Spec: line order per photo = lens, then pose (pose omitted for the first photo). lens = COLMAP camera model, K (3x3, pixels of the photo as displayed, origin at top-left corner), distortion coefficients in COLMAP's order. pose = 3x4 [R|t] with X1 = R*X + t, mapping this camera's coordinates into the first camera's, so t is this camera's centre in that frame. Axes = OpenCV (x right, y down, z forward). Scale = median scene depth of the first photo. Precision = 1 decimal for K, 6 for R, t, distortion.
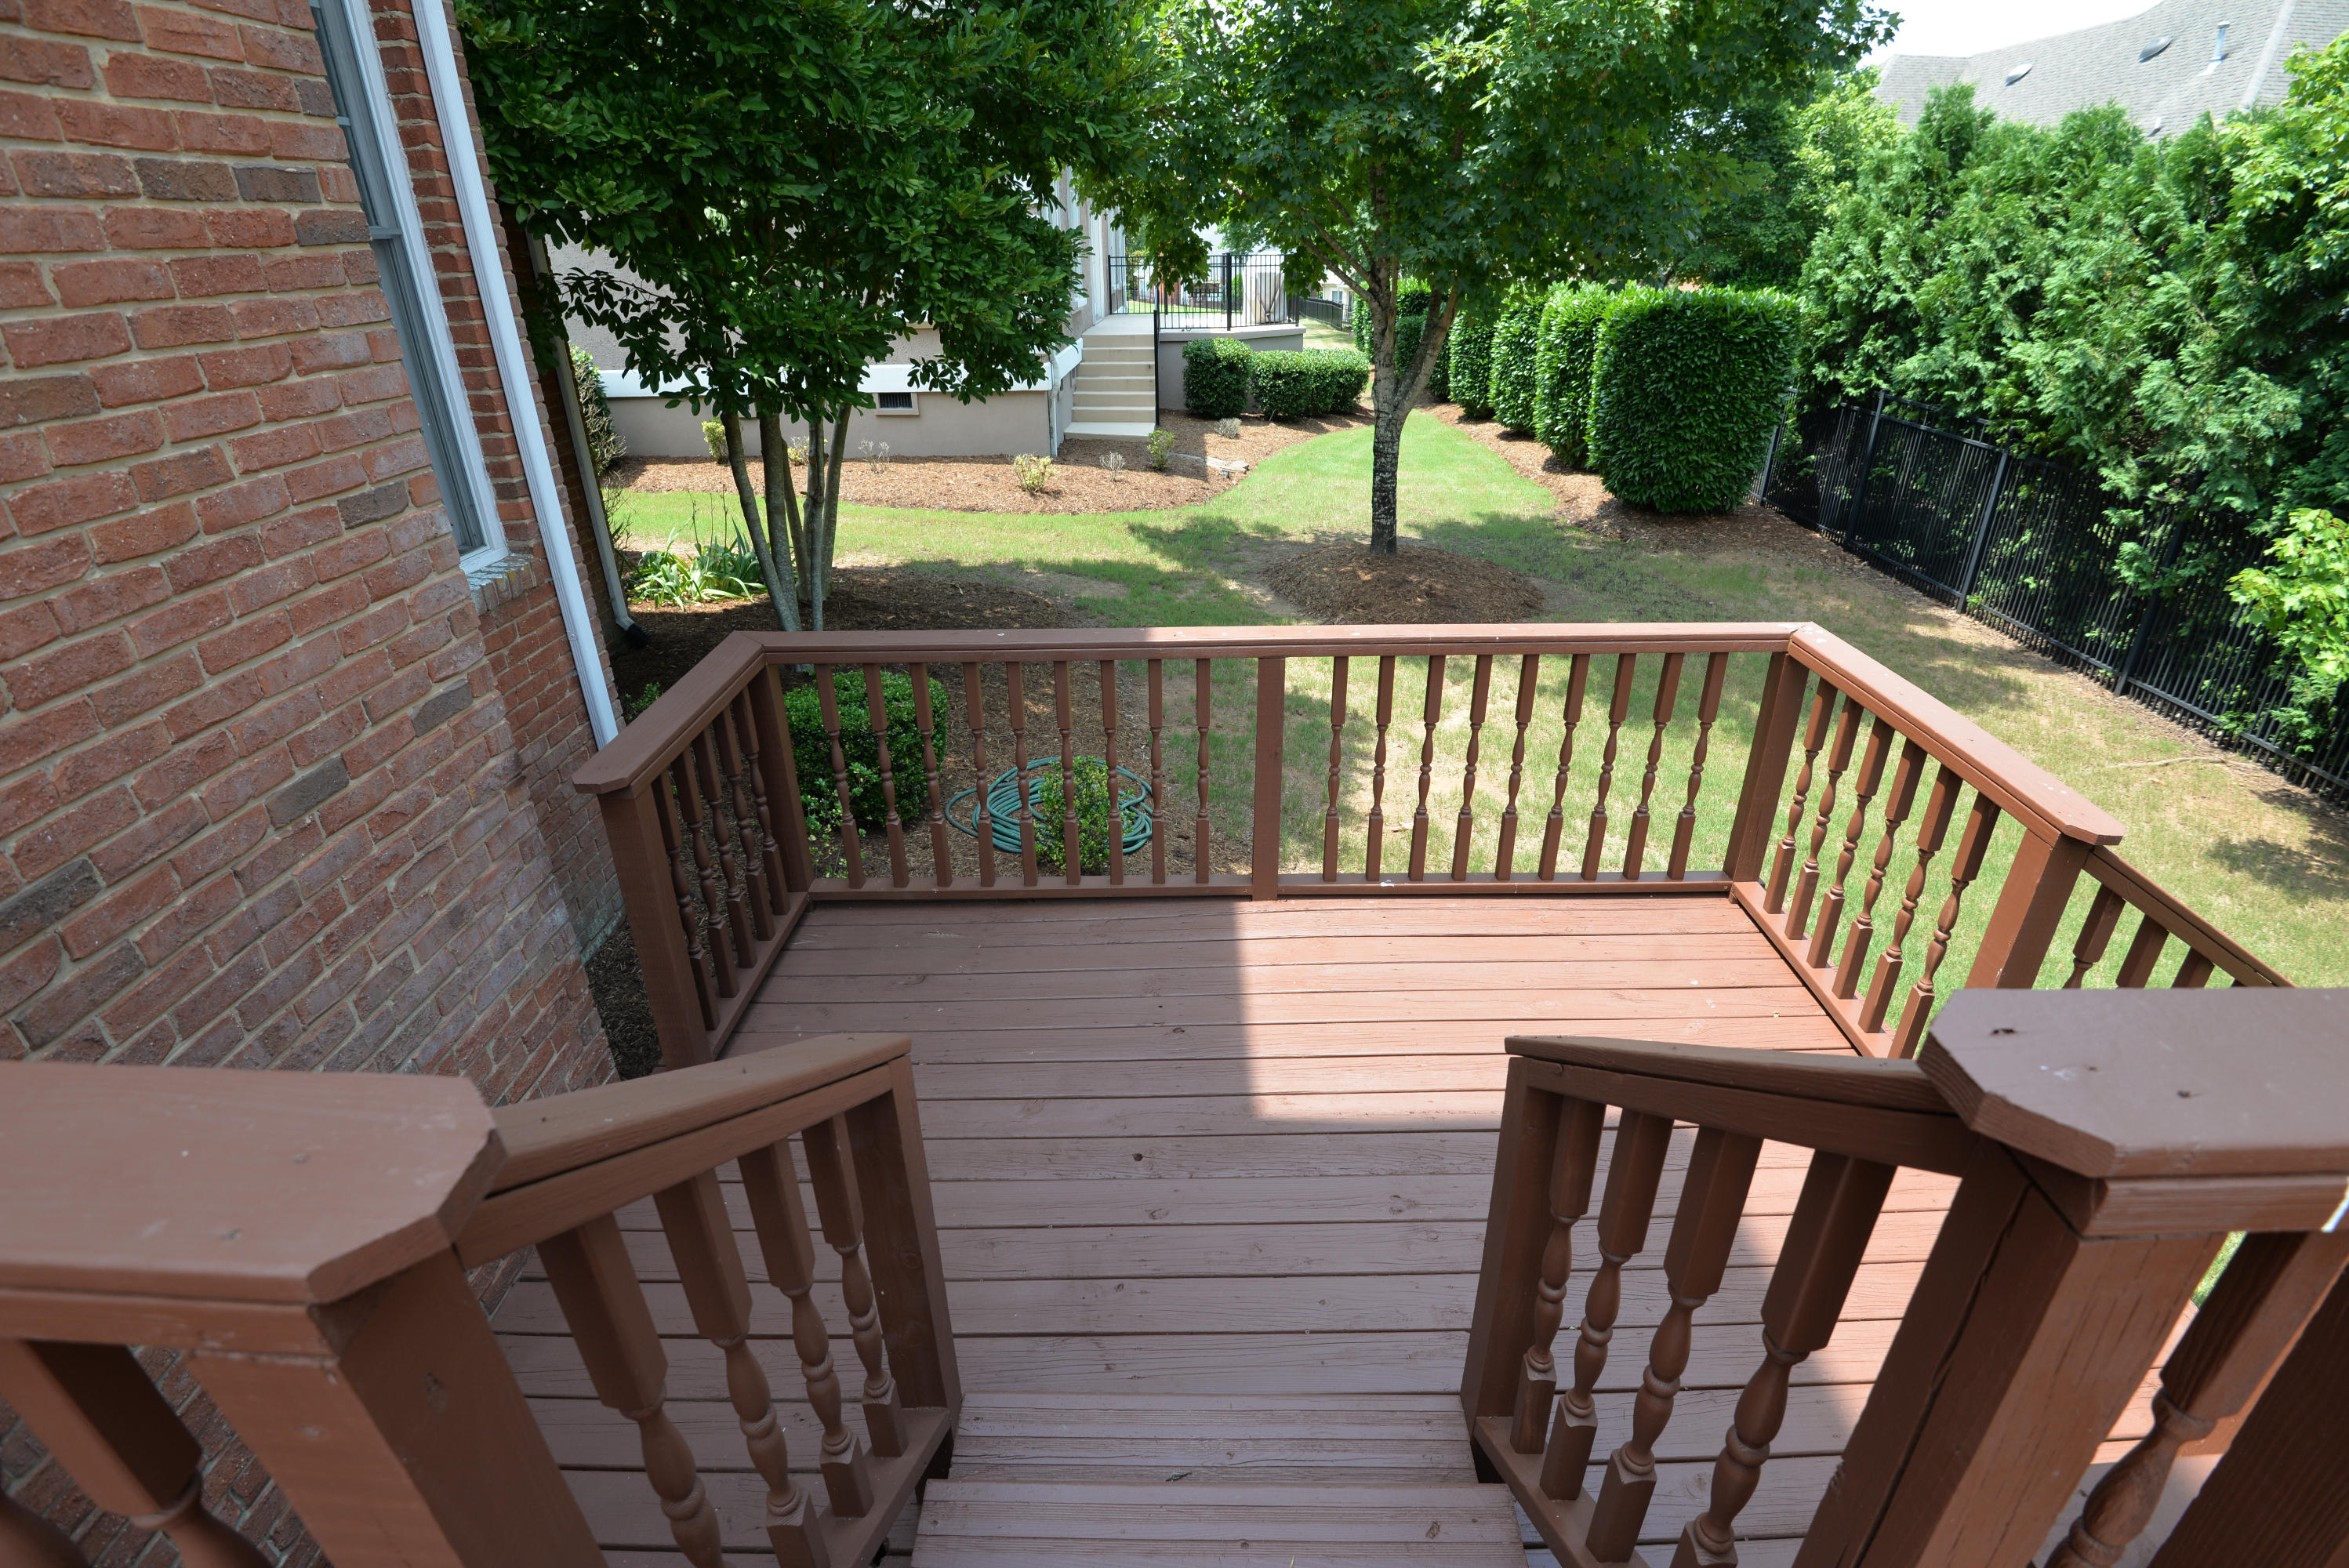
lens RADIAL K [[1082.6, 0, 1172.4], [0, 1082.6, 788.5], [0, 0, 1]] dist [0.000360, -0.029728]
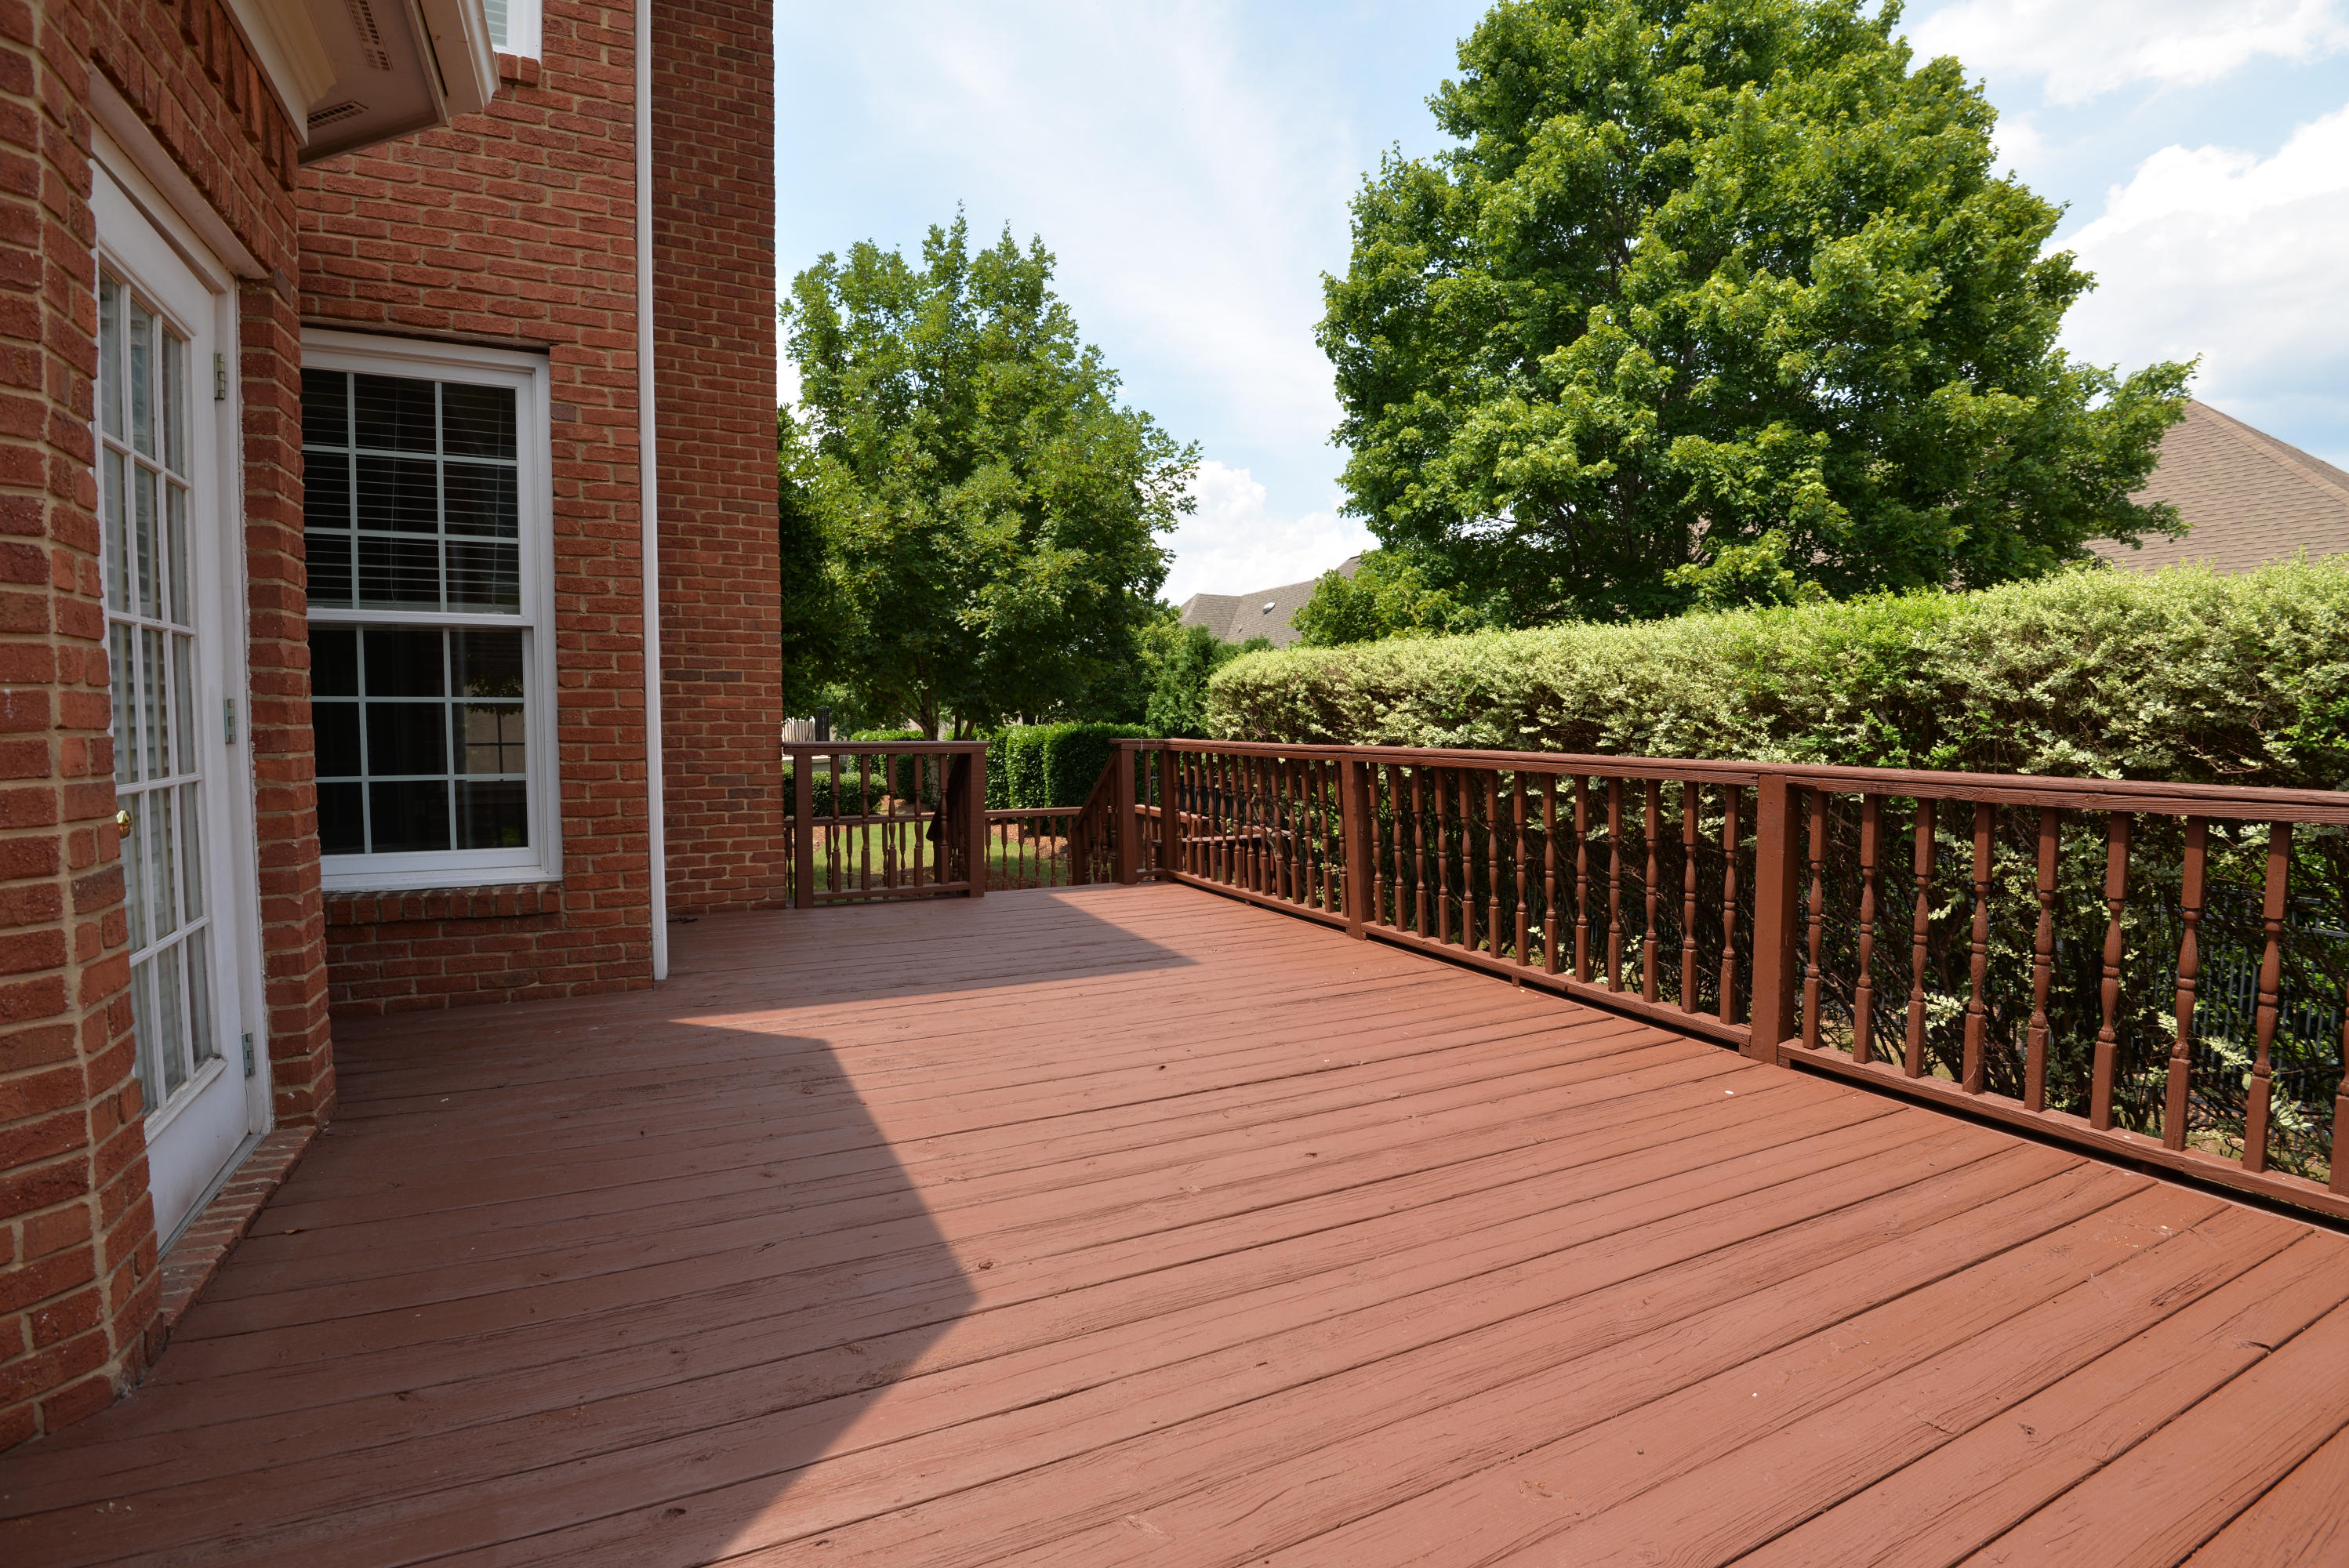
lens RADIAL K [[1082.6, 0, 1172.4], [0, 1082.6, 788.5], [0, 0, 1]] dist [0.000360, -0.029728]
pose [[0.887765, -0.015297, 0.460042, -0.220395], [0.192641, 0.920056, -0.341155, 0.269399], [-0.418046, 0.391489, 0.819740, -0.476779]]
